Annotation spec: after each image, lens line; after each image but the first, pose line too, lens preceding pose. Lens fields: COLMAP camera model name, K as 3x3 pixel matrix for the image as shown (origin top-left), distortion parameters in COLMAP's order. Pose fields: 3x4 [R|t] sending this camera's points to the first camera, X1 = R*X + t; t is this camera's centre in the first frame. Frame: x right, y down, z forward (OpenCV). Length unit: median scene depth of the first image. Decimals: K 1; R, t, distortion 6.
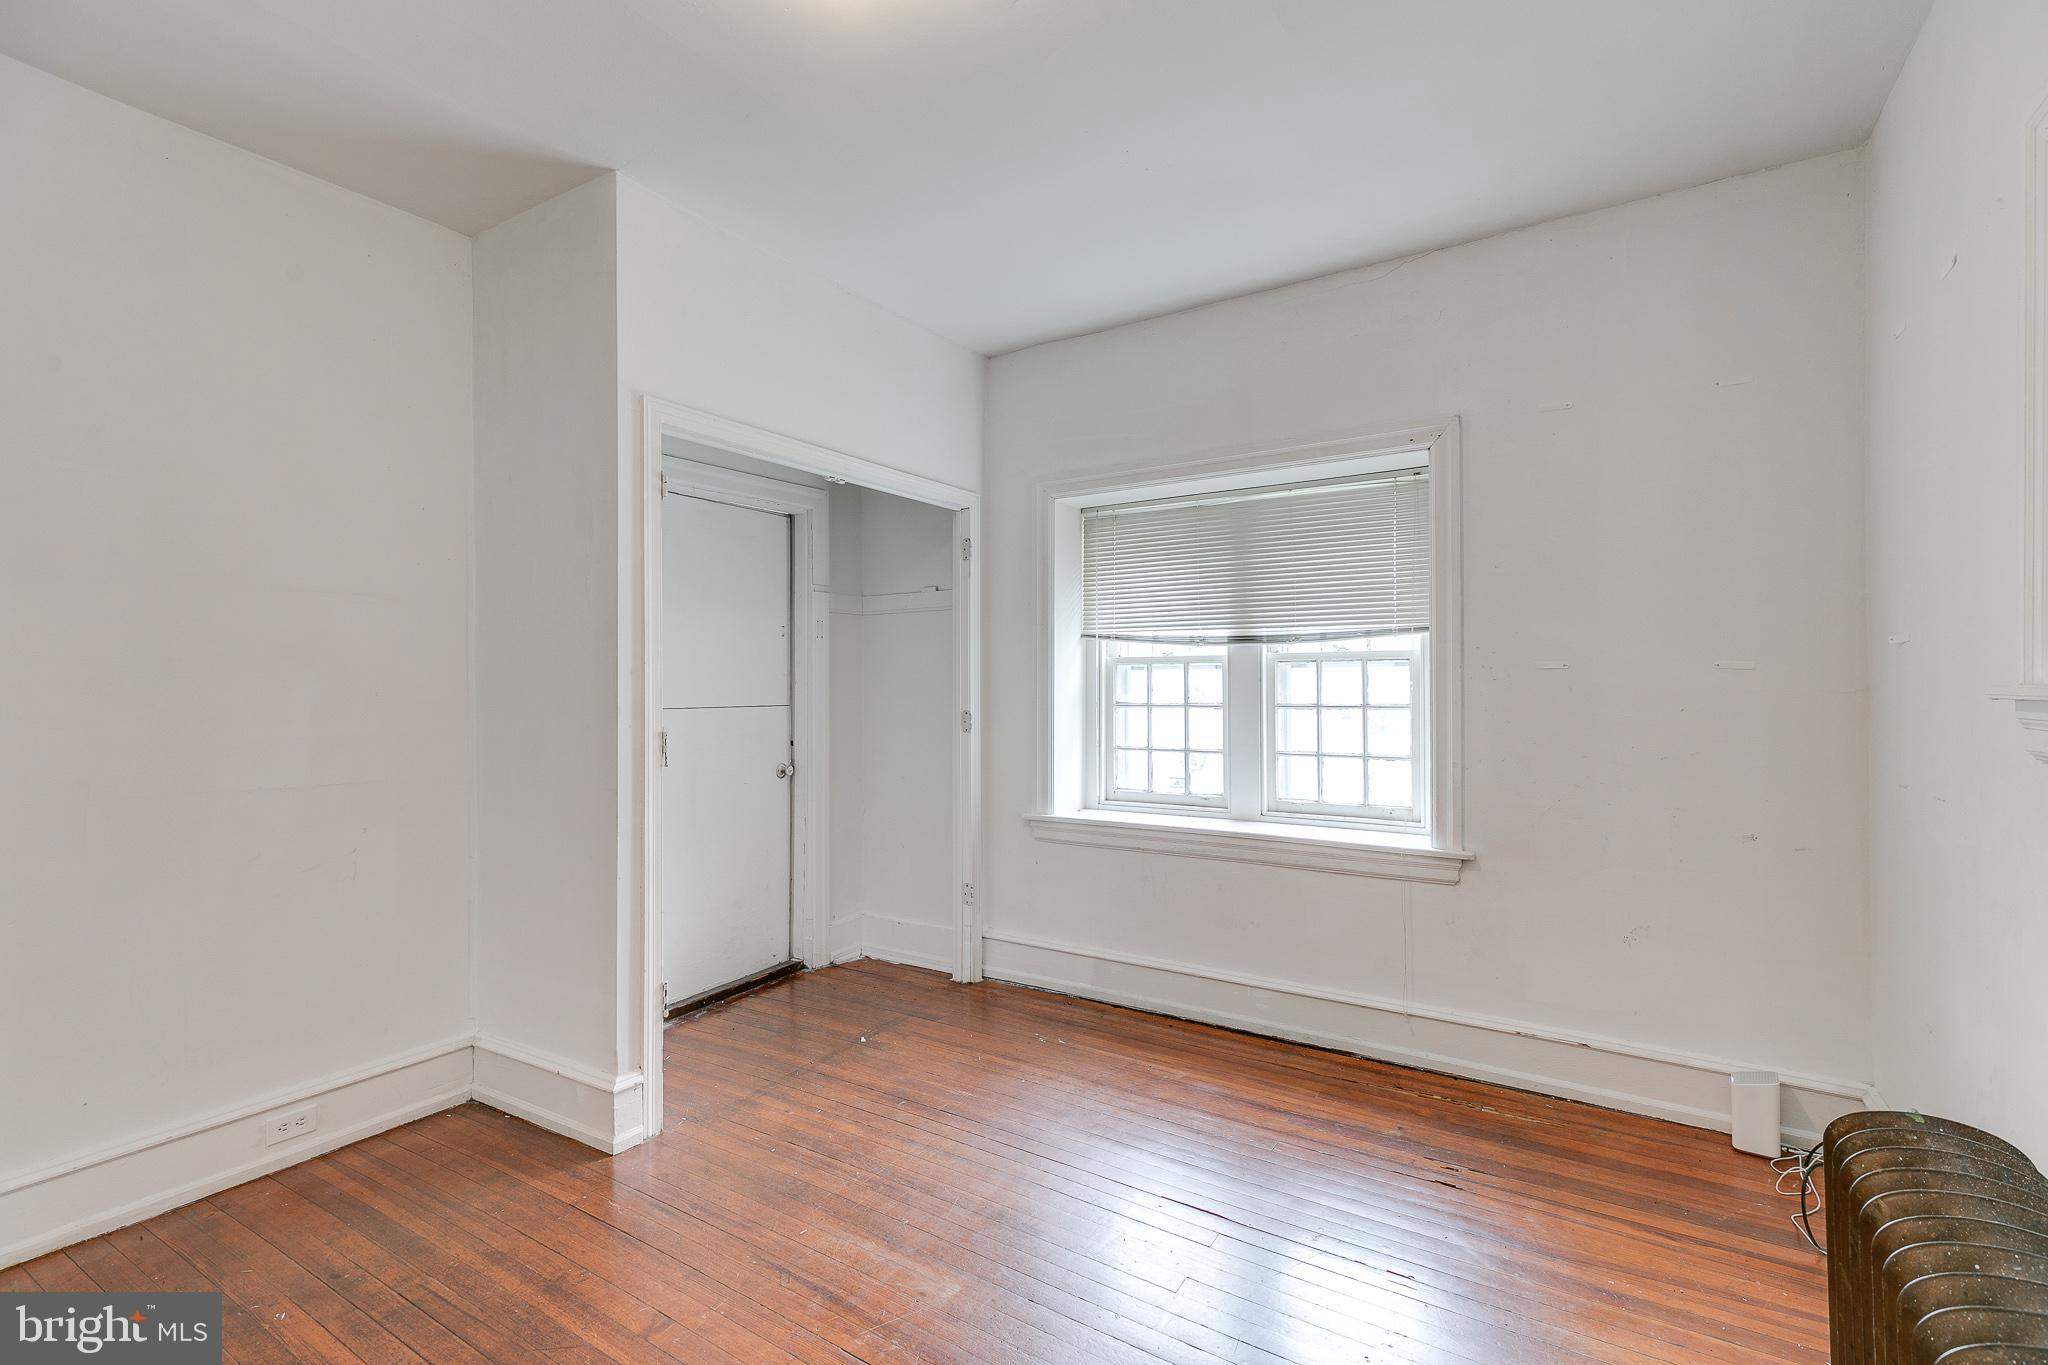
lens RADIAL K [[924.7, 0, 1027.3], [0, 924.7, 683.8], [0, 0, 1]] dist [0.008945, 0.000542]
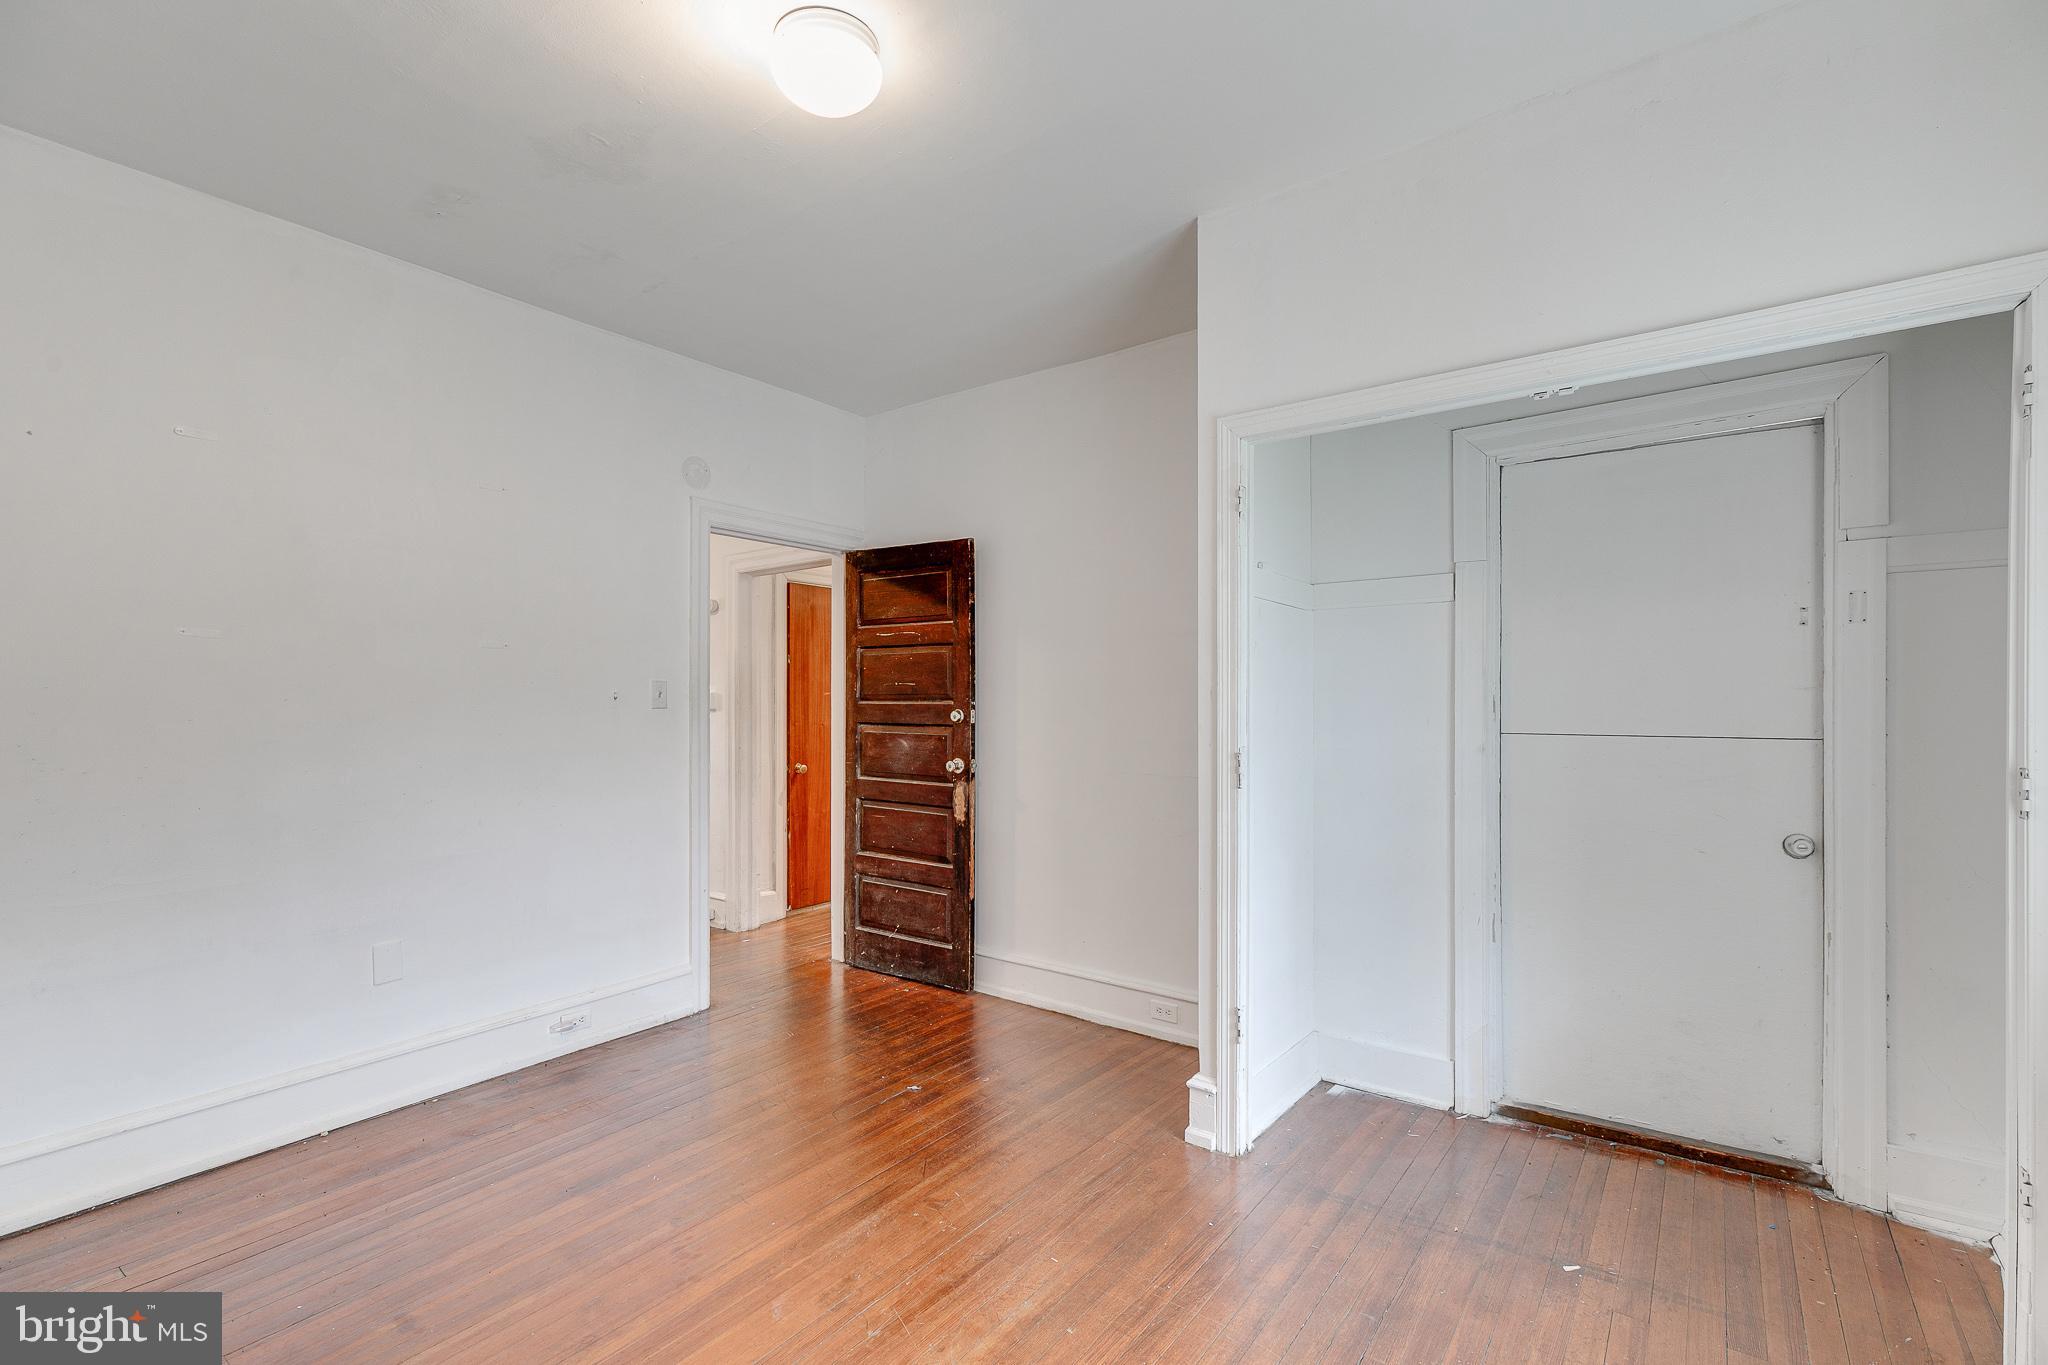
lens RADIAL K [[924.7, 0, 1021.5], [0, 924.7, 696.7], [0, 0, 1]] dist [0.008945, 0.000542]
pose [[-0.080415, -0.001190, -0.996761, 0.450368], [0.002211, 0.999997, -0.001372, -0.004996], [0.996759, -0.002314, -0.080412, 0.629734]]
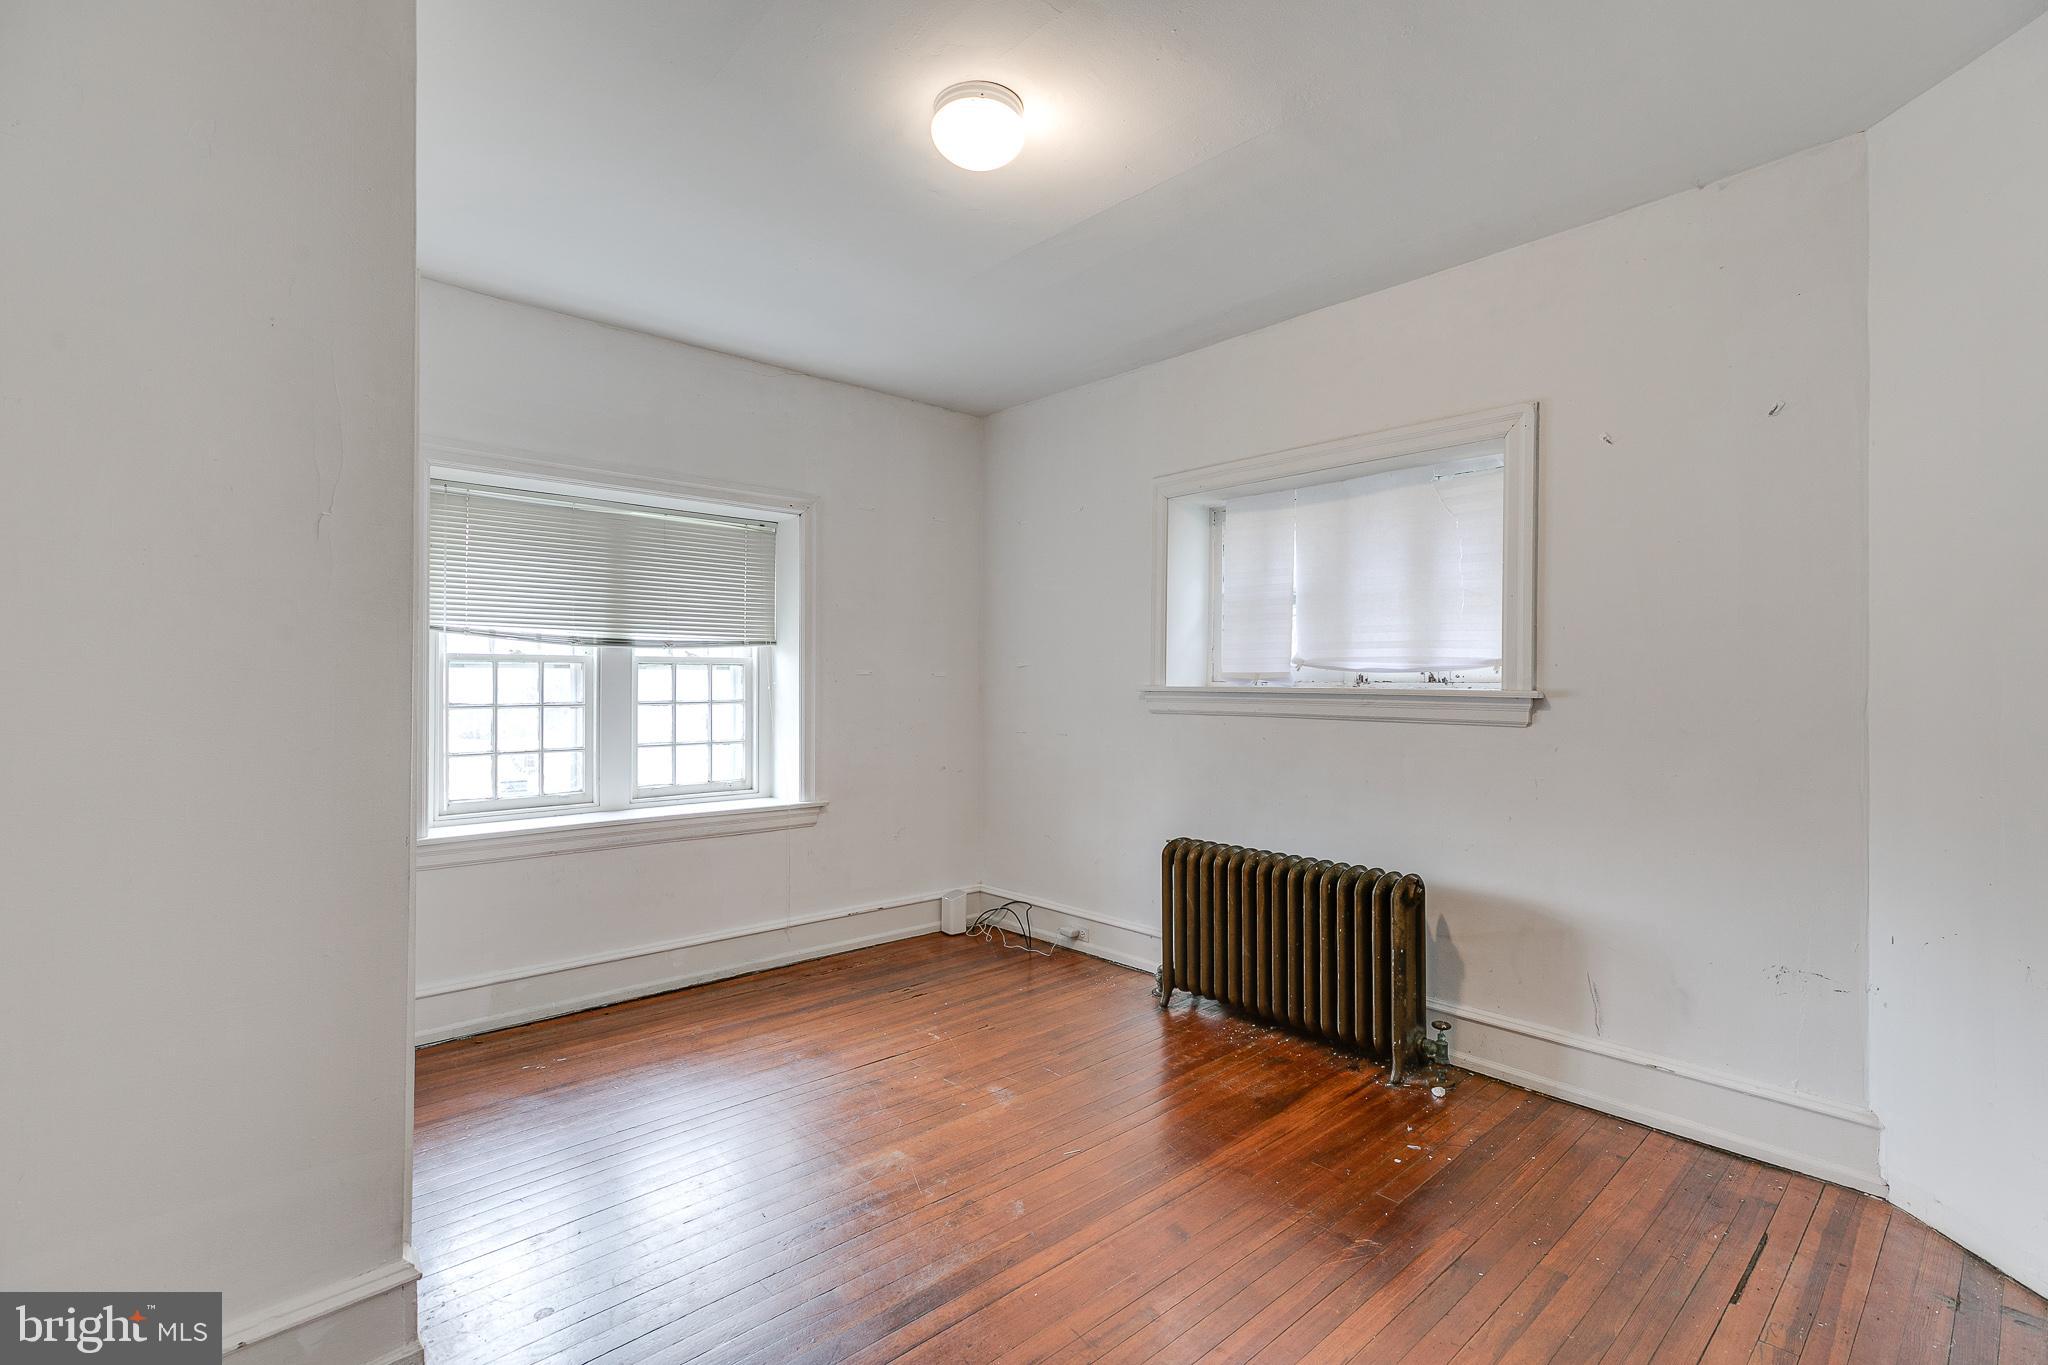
lens RADIAL K [[924.7, 0, 1031.4], [0, 924.7, 677.7], [0, 0, 1]] dist [0.008945, 0.000542]
pose [[0.254240, 0.005097, 0.967128, -0.704876], [-0.010493, 0.999942, -0.002512, -0.009150], [-0.967084, -0.009509, 0.254279, 0.268011]]
